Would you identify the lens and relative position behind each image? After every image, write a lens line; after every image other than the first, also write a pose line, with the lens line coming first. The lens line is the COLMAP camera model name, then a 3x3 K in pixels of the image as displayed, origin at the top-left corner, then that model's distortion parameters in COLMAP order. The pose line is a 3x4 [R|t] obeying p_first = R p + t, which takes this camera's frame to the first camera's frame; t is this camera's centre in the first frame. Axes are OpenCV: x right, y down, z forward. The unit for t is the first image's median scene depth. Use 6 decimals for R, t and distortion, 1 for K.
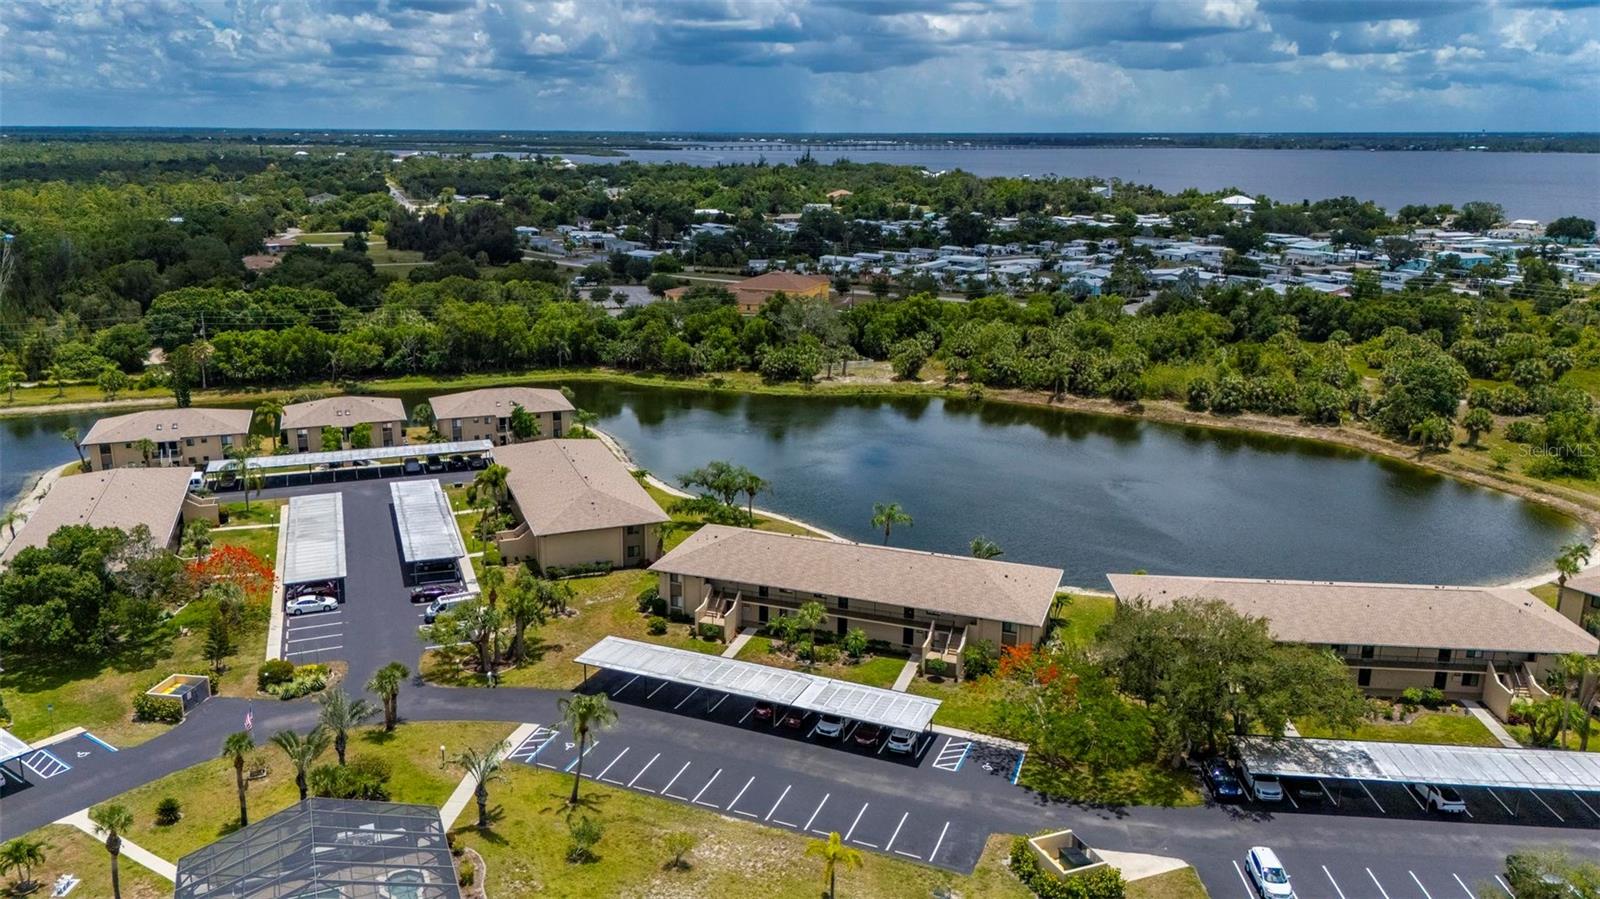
lens RADIAL K [[1285.5, 0, 824.3], [0, 1285.5, 444.5], [0, 0, 1]] dist [0.085959, -0.106253]
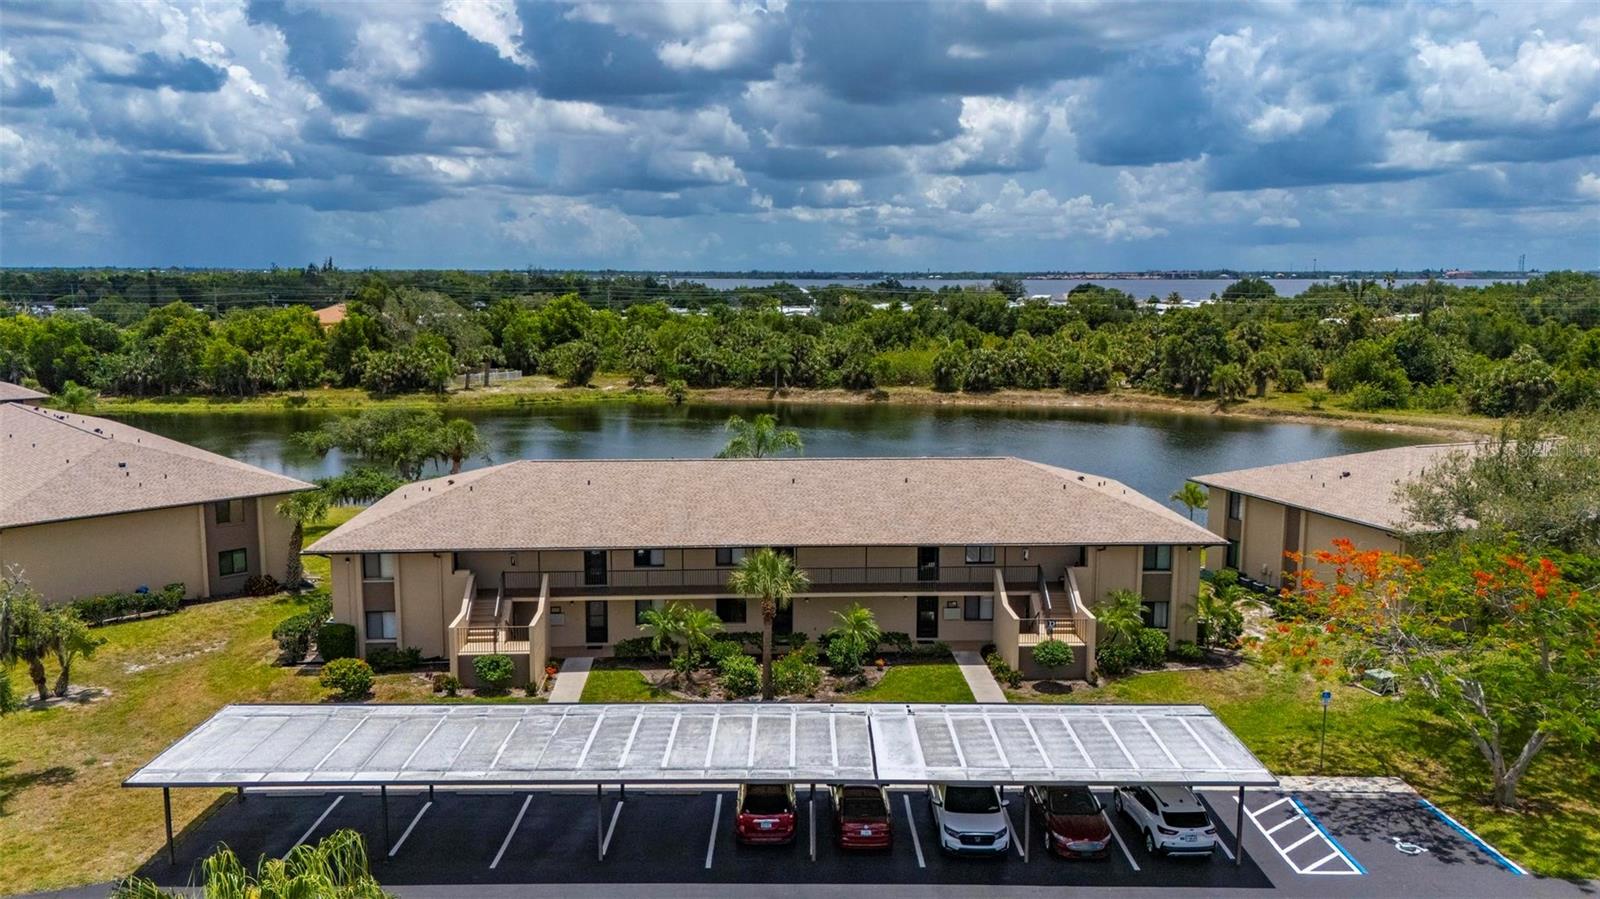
lens RADIAL K [[1176.6, 0, 805.2], [0, 1176.6, 442.8], [0, 0, 1]] dist [0.070860, -0.064958]
pose [[0.923280, -0.070114, 0.377674, -0.095735], [0.117745, 0.987529, -0.104513, 0.088976], [-0.365636, 0.140964, 0.920021, 0.435097]]
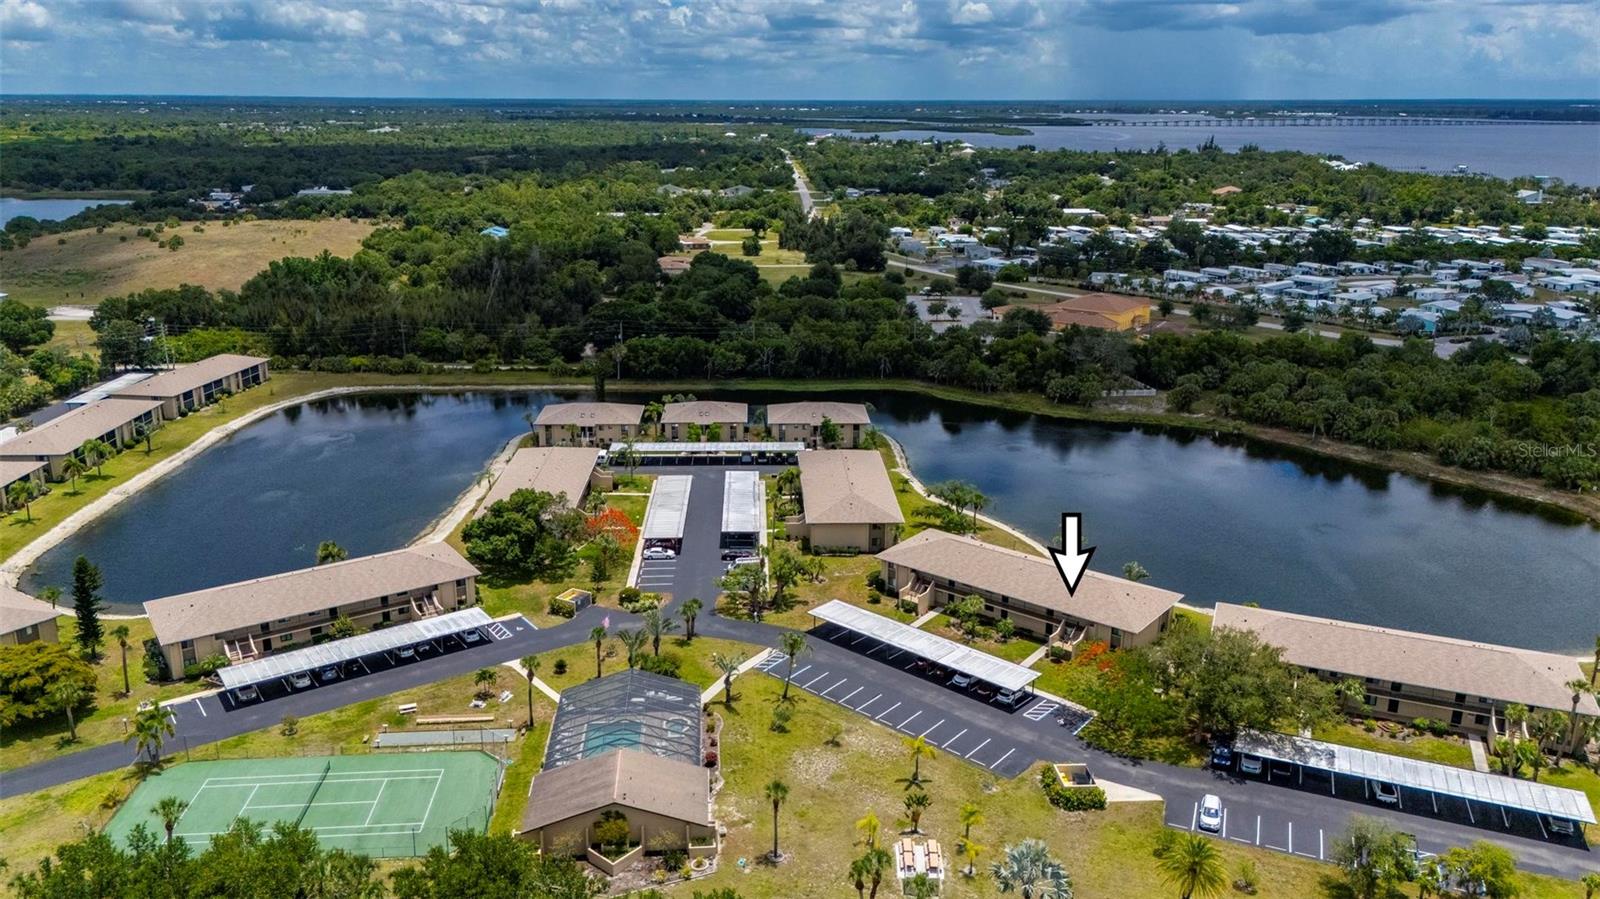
lens RADIAL K [[1397.5, 0, 800.0], [0, 1397.5, 449.5], [0, 0, 1]] dist [0.108929, -0.156394]
pose [[0.942158, 0.090163, -0.322815, 0.200805], [-0.079669, 0.995778, 0.045605, -0.062190], [0.325564, -0.017249, 0.945363, -0.351494]]
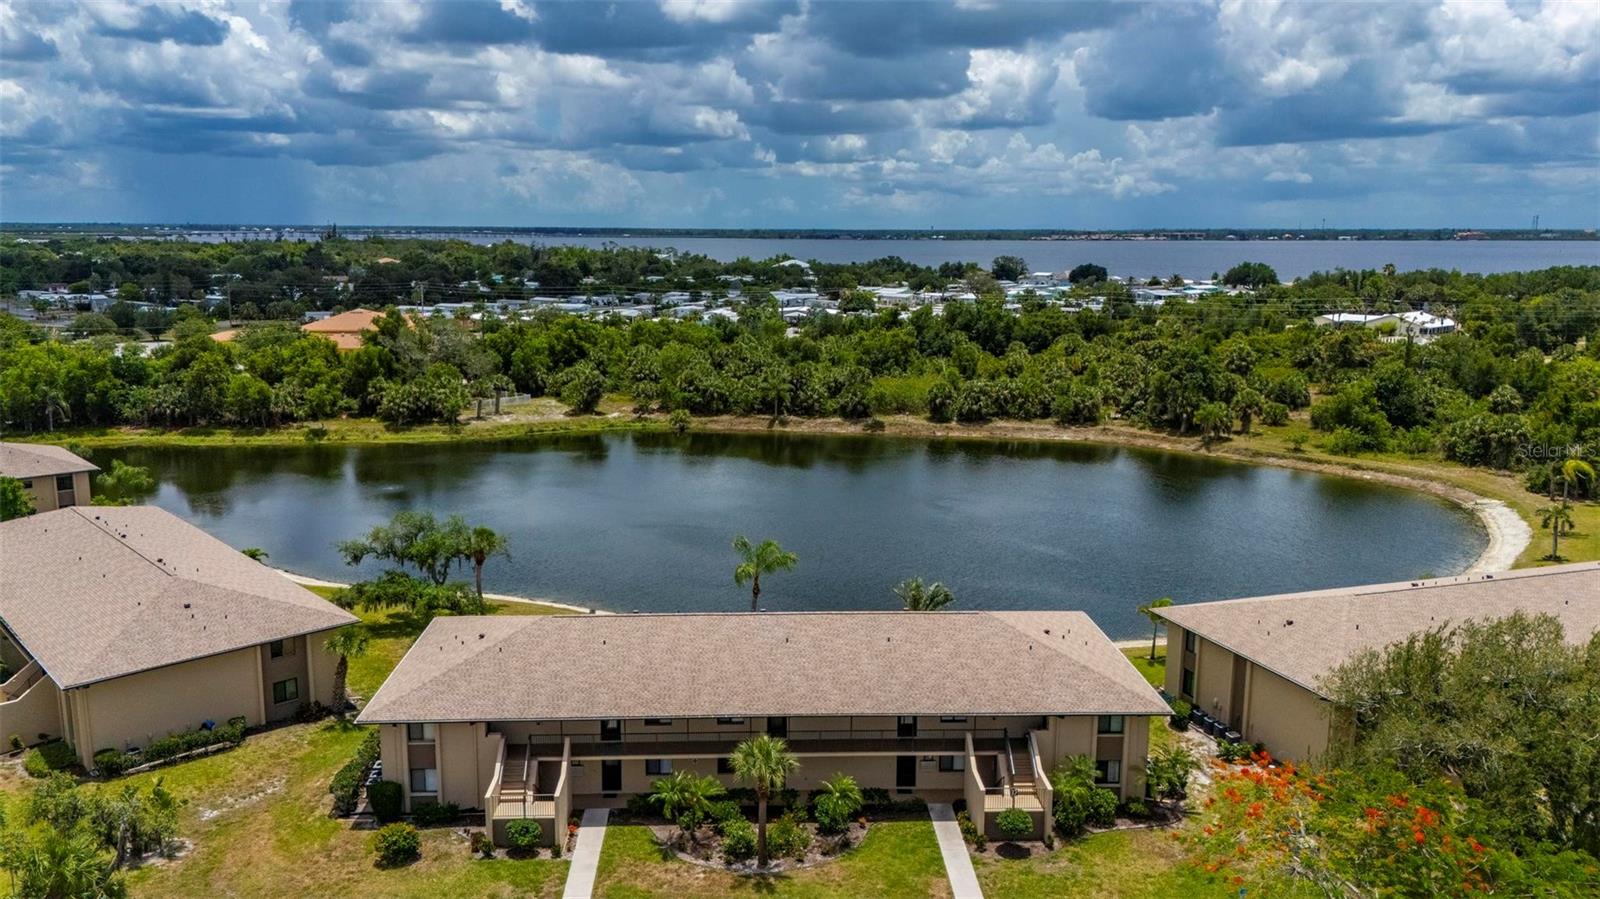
lens RADIAL K [[1181.8, 0, 793.9], [0, 1181.8, 446.9], [0, 0, 1]] dist [0.074310, -0.071324]
pose [[0.927894, -0.075581, 0.365104, -0.103570], [0.102931, 0.993110, -0.056008, 0.028236], [-0.358355, 0.089549, 0.929281, 0.392896]]
